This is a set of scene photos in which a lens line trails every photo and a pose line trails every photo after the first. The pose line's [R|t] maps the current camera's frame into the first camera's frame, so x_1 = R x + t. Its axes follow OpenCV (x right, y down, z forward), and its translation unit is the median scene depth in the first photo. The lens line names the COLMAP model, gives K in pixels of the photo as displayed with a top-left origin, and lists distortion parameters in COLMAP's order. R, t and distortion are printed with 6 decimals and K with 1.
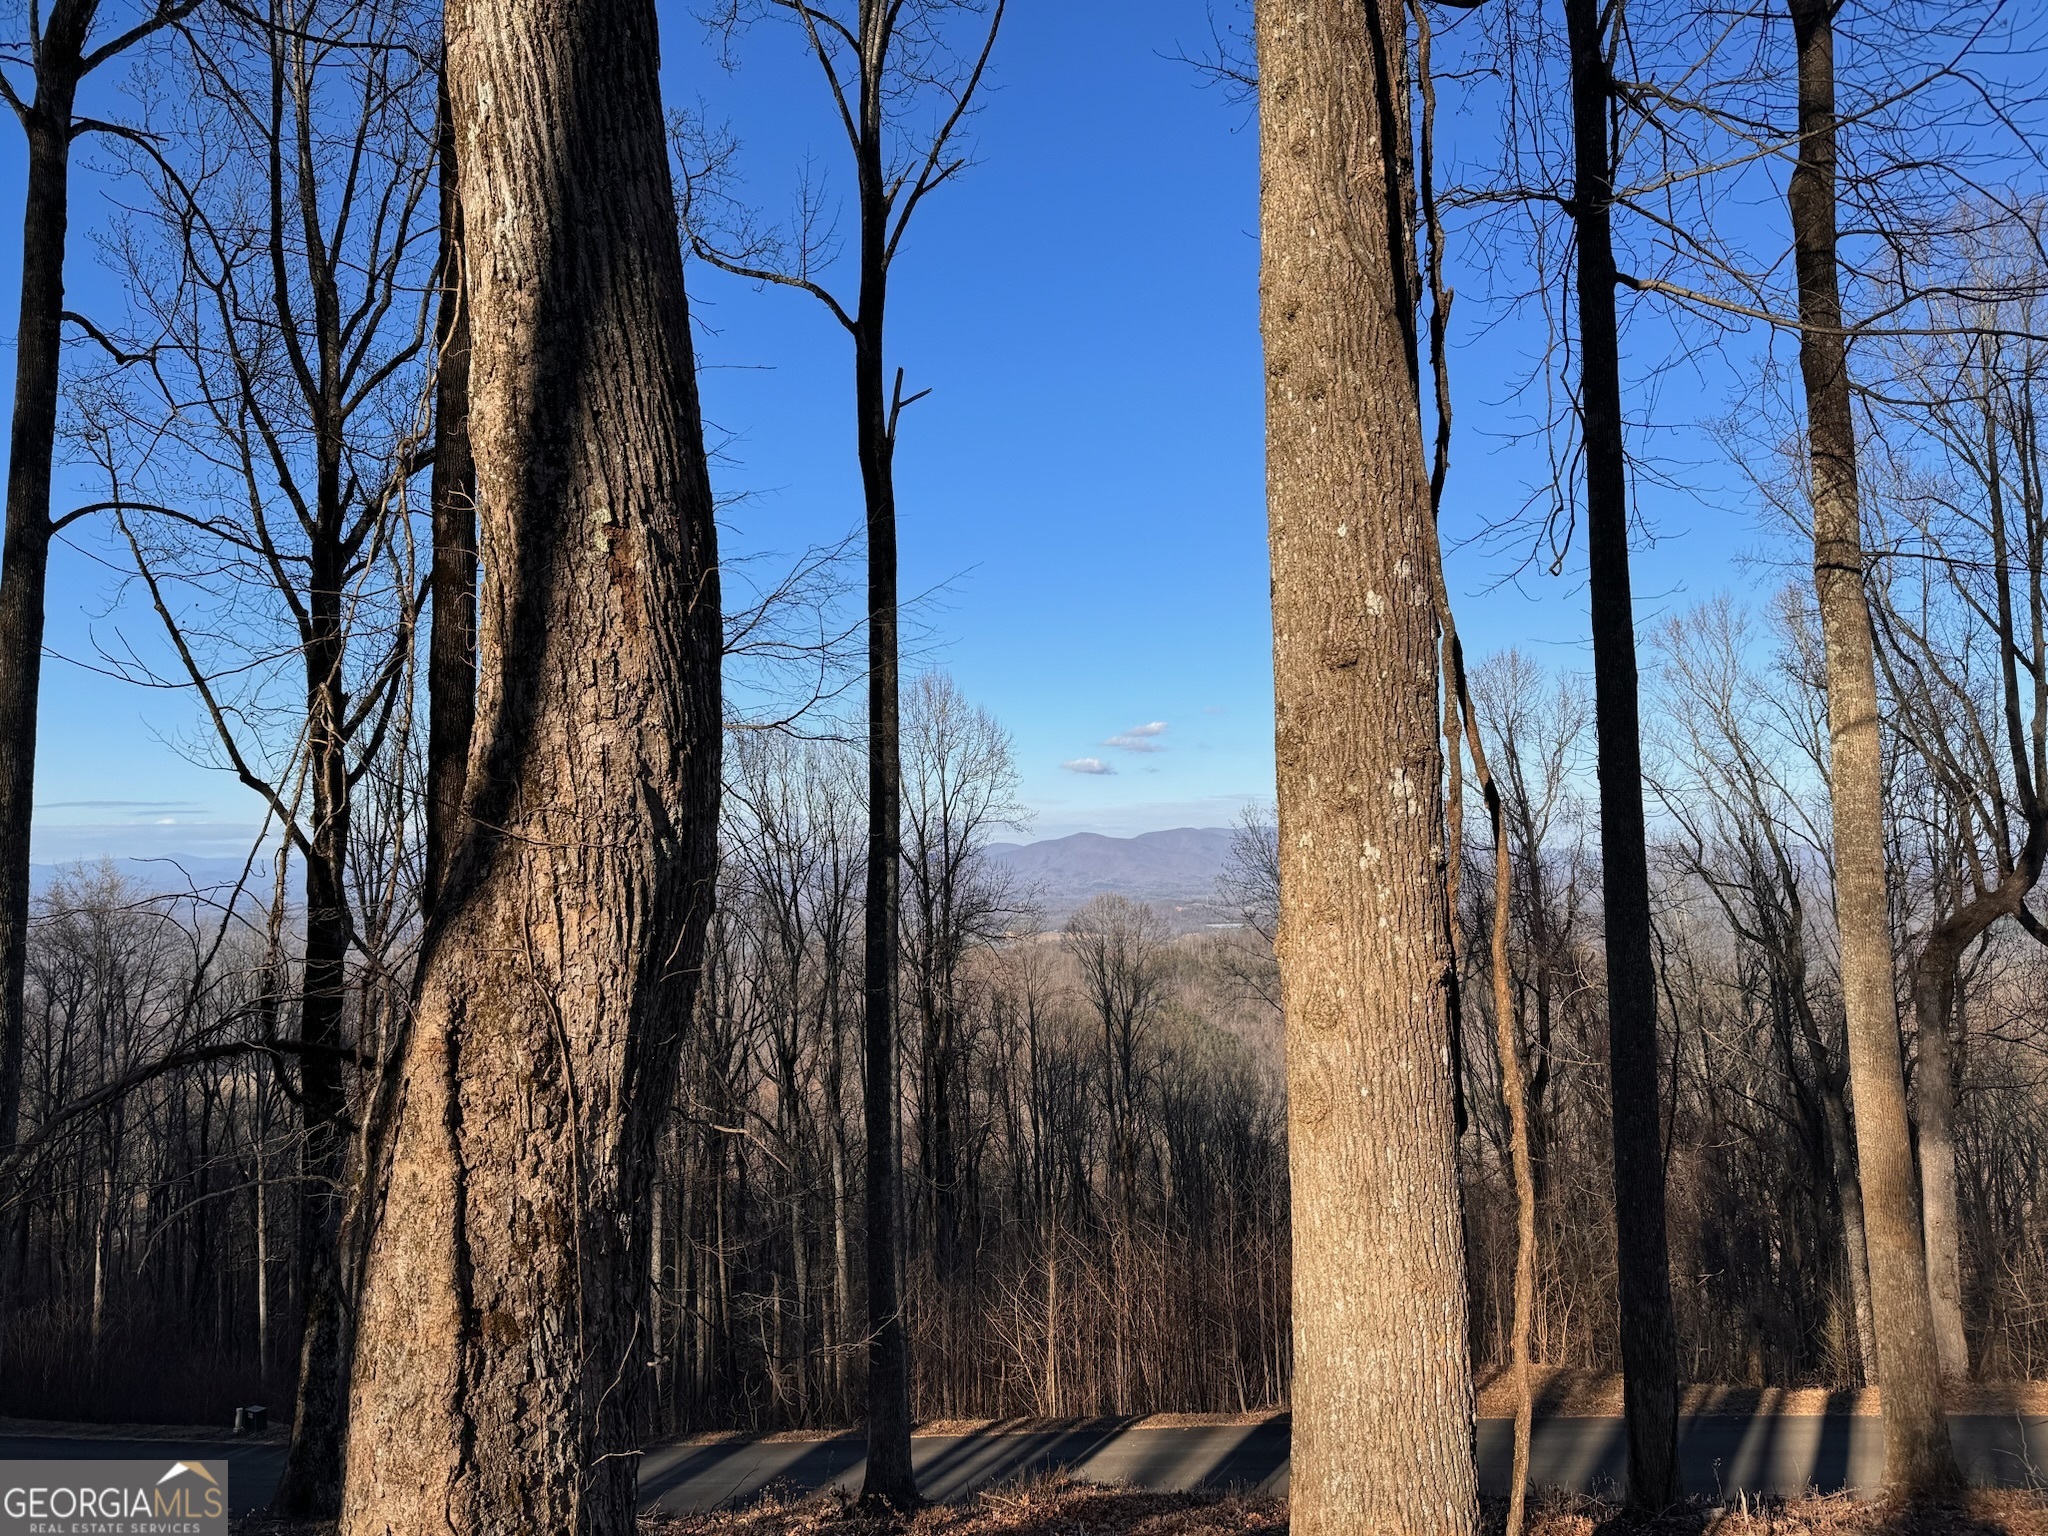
lens RADIAL K [[1418.3, 0, 1029.7], [0, 1418.3, 775.0], [0, 0, 1]] dist [0.094205, -0.118890]
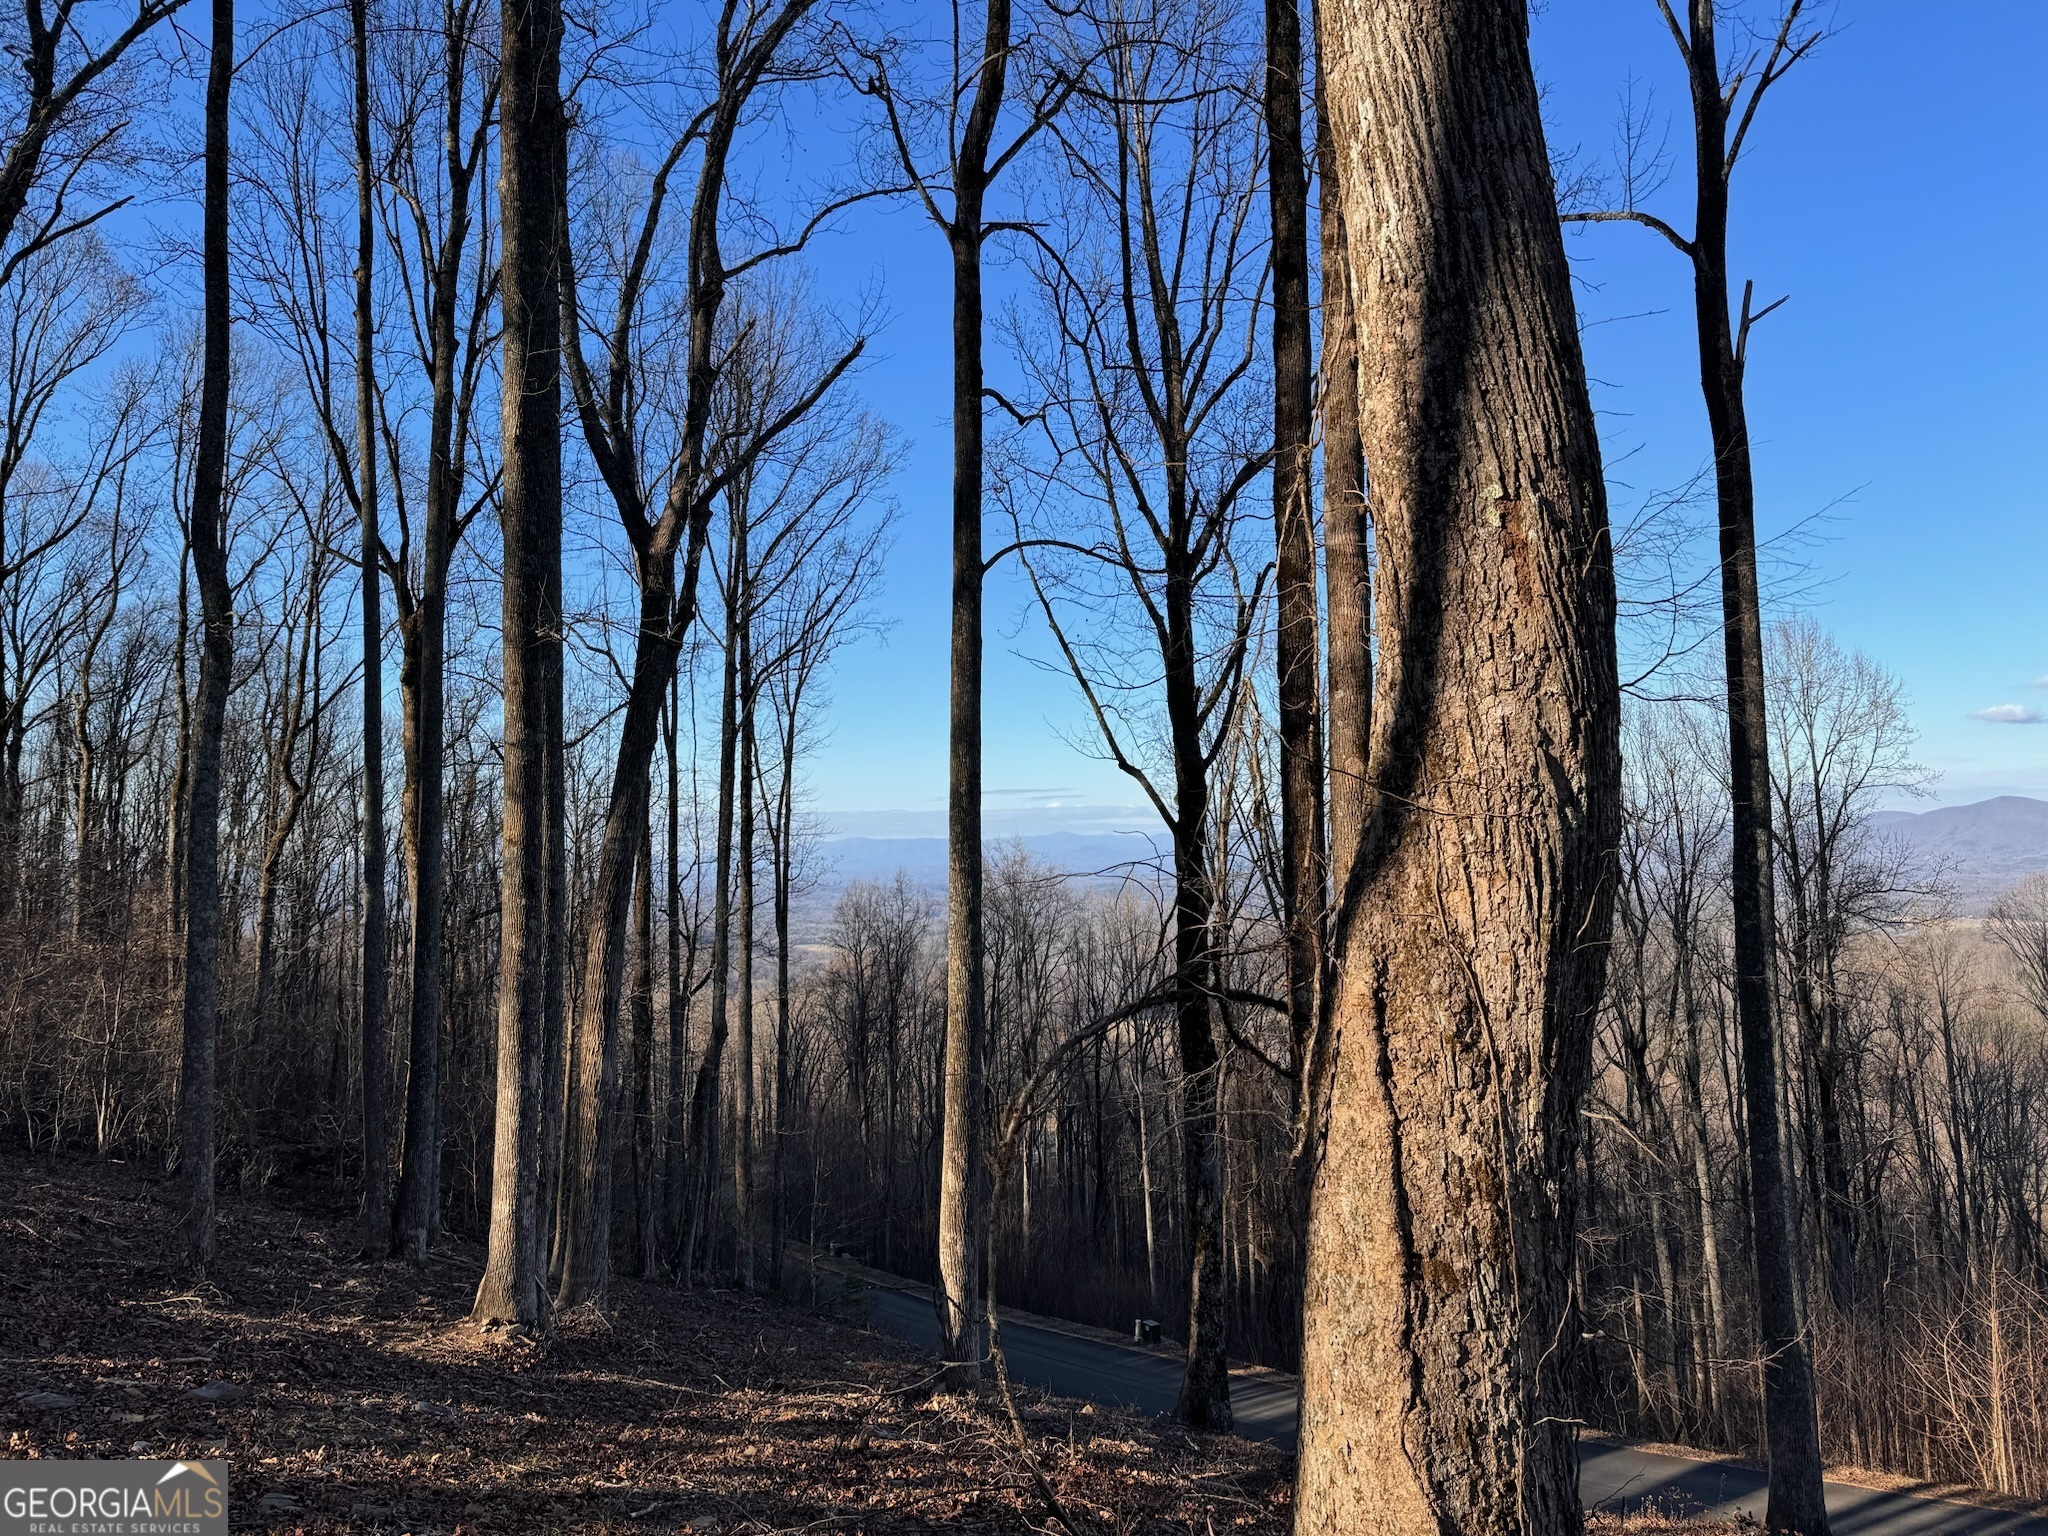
lens RADIAL K [[1427.1, 0, 1024.4], [0, 1427.1, 756.7], [0, 0, 1]] dist [0.077607, -0.080133]
pose [[0.855223, -0.040965, -0.516639, -0.061050], [0.042571, 0.999055, -0.008747, 0.002028], [0.516509, -0.014513, 0.856159, -0.049596]]
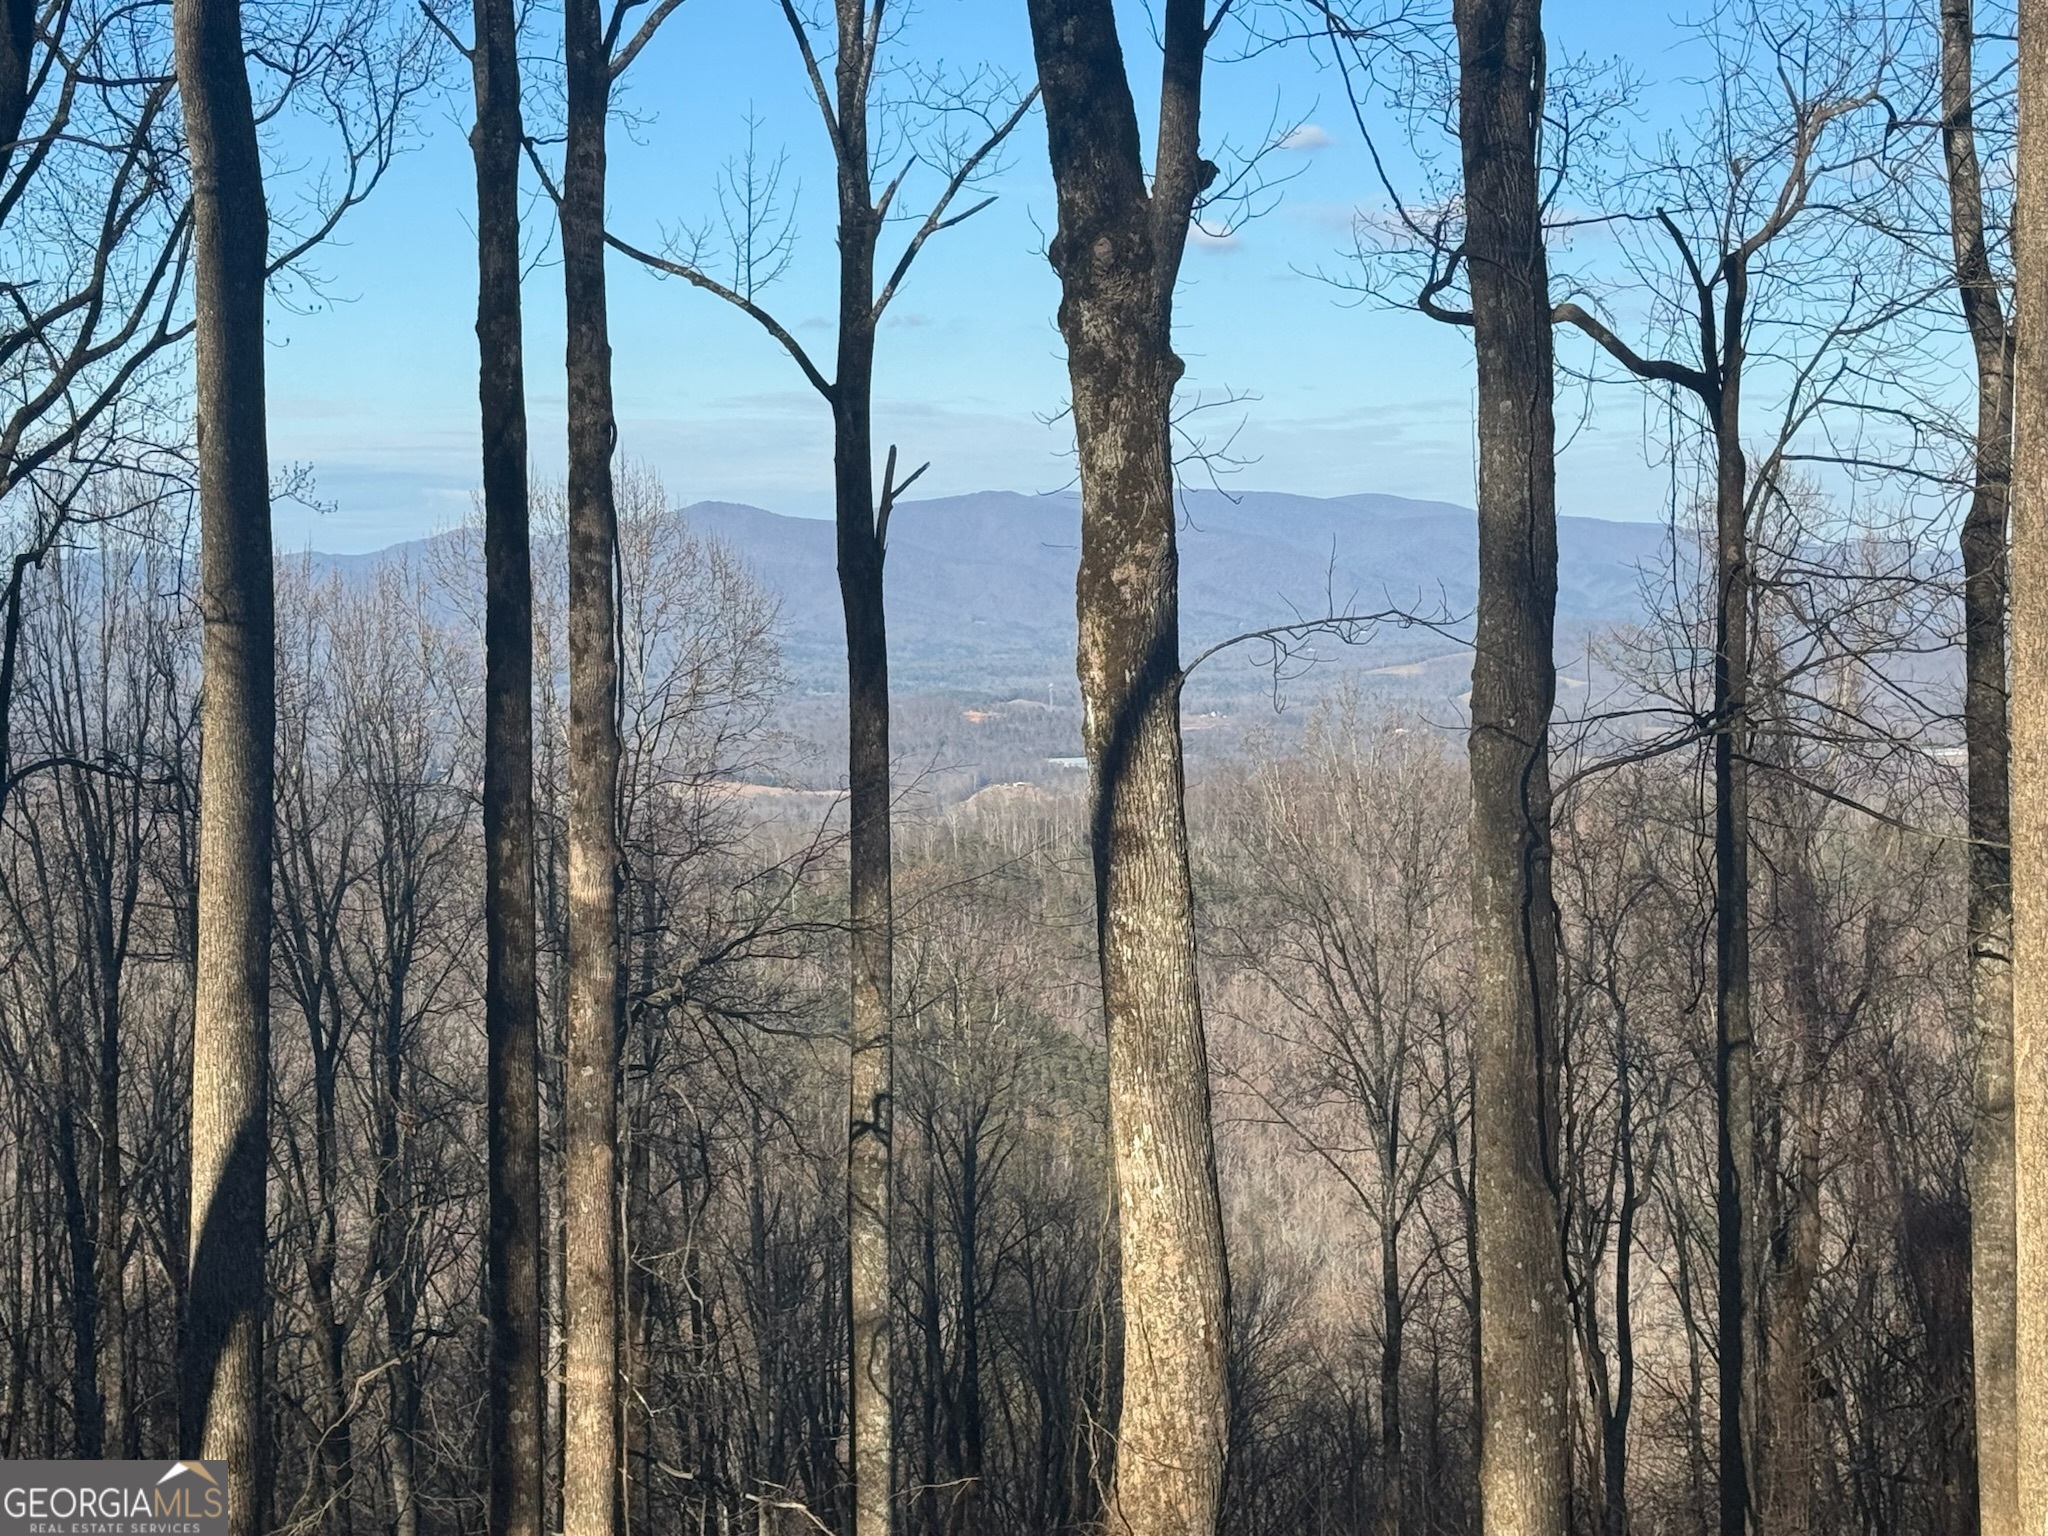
lens RADIAL K [[3920.9, 0, 1024.0], [0, 3920.9, 768.0], [0, 0, 1]] dist [0.194950, 0.008844]
pose [[0.992870, 0.001369, 0.119193, -1.298783], [-0.014644, 0.993760, 0.110572, -1.706713], [-0.118298, -0.111529, 0.986695, -4.925721]]
